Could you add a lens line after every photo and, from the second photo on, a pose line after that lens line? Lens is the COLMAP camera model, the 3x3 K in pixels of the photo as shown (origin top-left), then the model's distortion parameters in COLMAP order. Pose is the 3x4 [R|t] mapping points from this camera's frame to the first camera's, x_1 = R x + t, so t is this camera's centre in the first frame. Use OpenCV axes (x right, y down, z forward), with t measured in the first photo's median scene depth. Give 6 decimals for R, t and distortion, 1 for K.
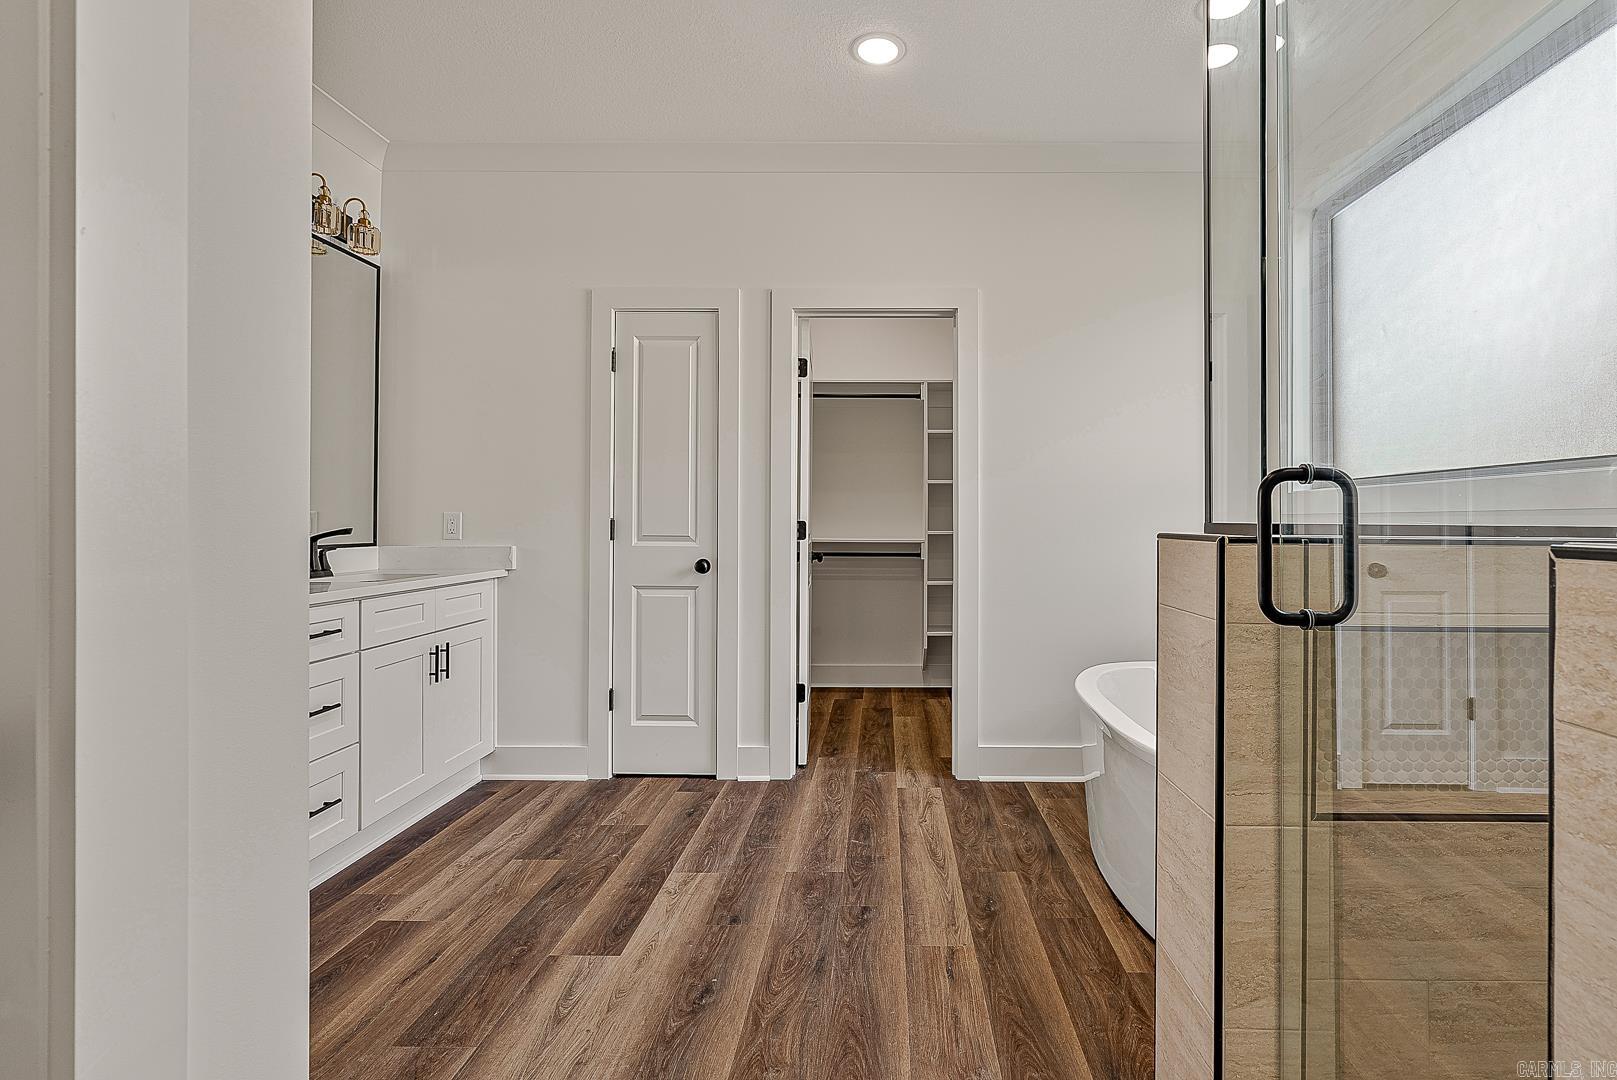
lens RADIAL K [[738.0, 0, 808.5], [0, 738.0, 540.0], [0, 0, 1]] dist [-0.000523, 0.000764]
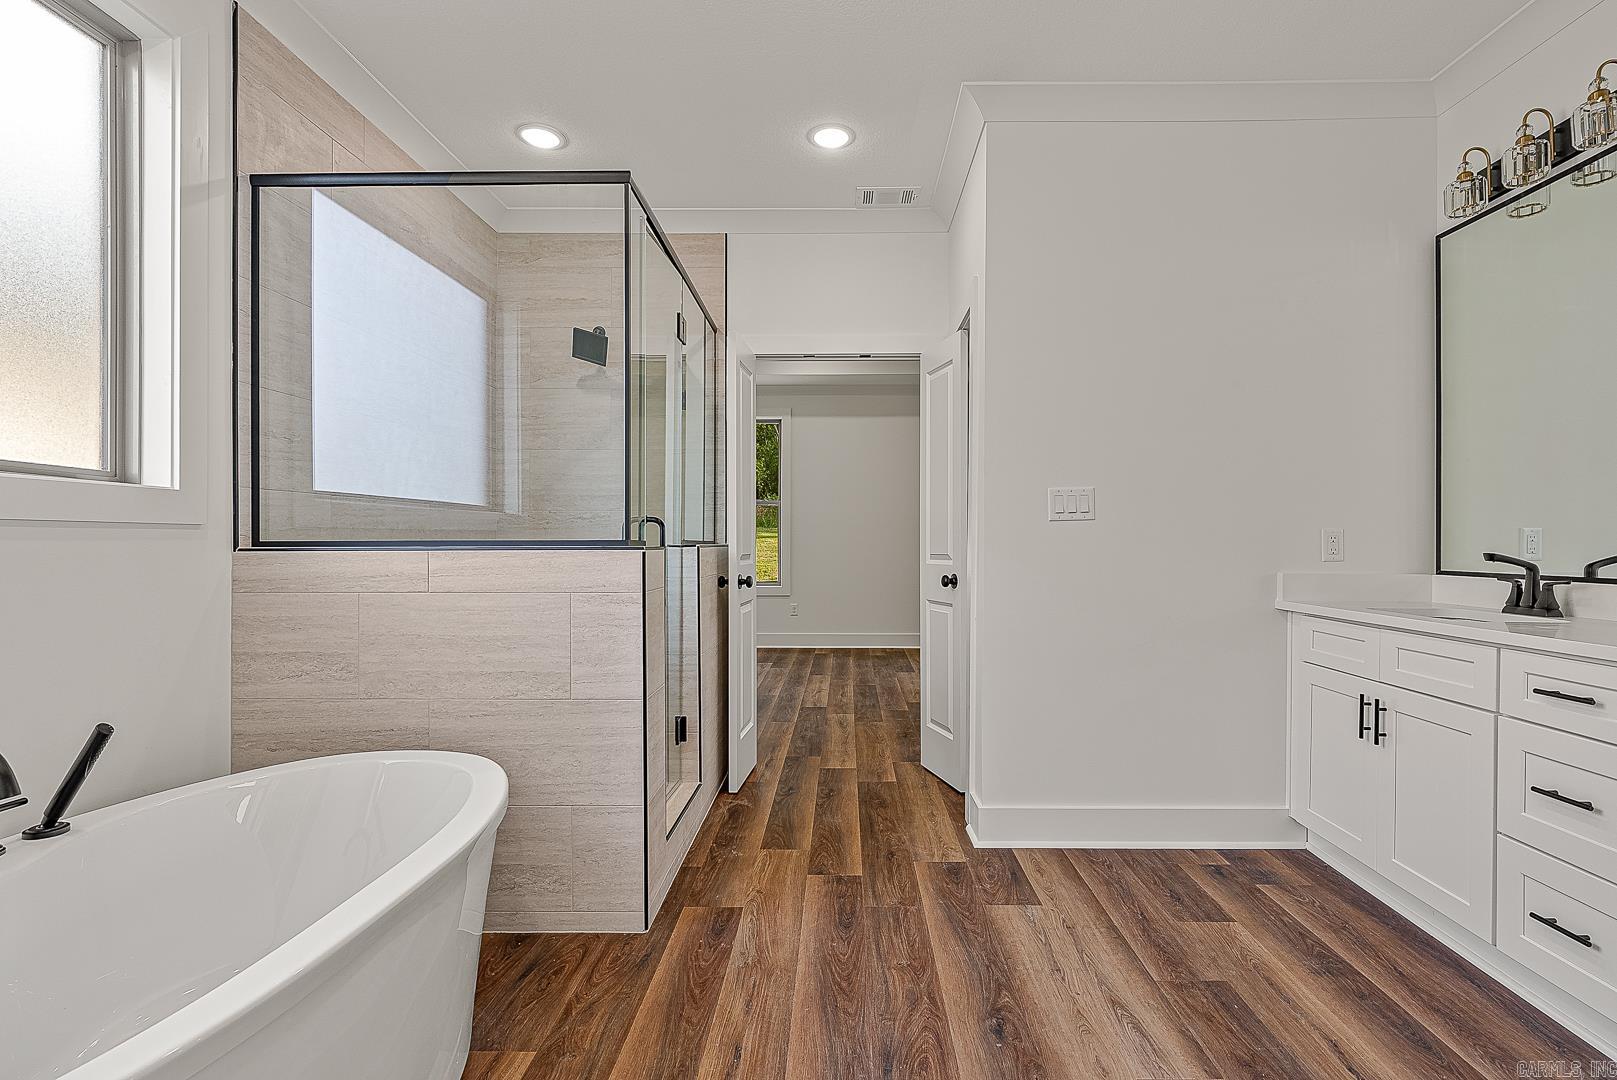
lens RADIAL K [[738.0, 0, 808.5], [0, 738.0, 540.0], [0, 0, 1]] dist [-0.000523, 0.000764]
pose [[-0.998408, -0.008117, -0.055823, 0.170993], [-0.009243, 0.999759, 0.019929, -0.044485], [0.055648, 0.020413, -0.998242, 1.974927]]
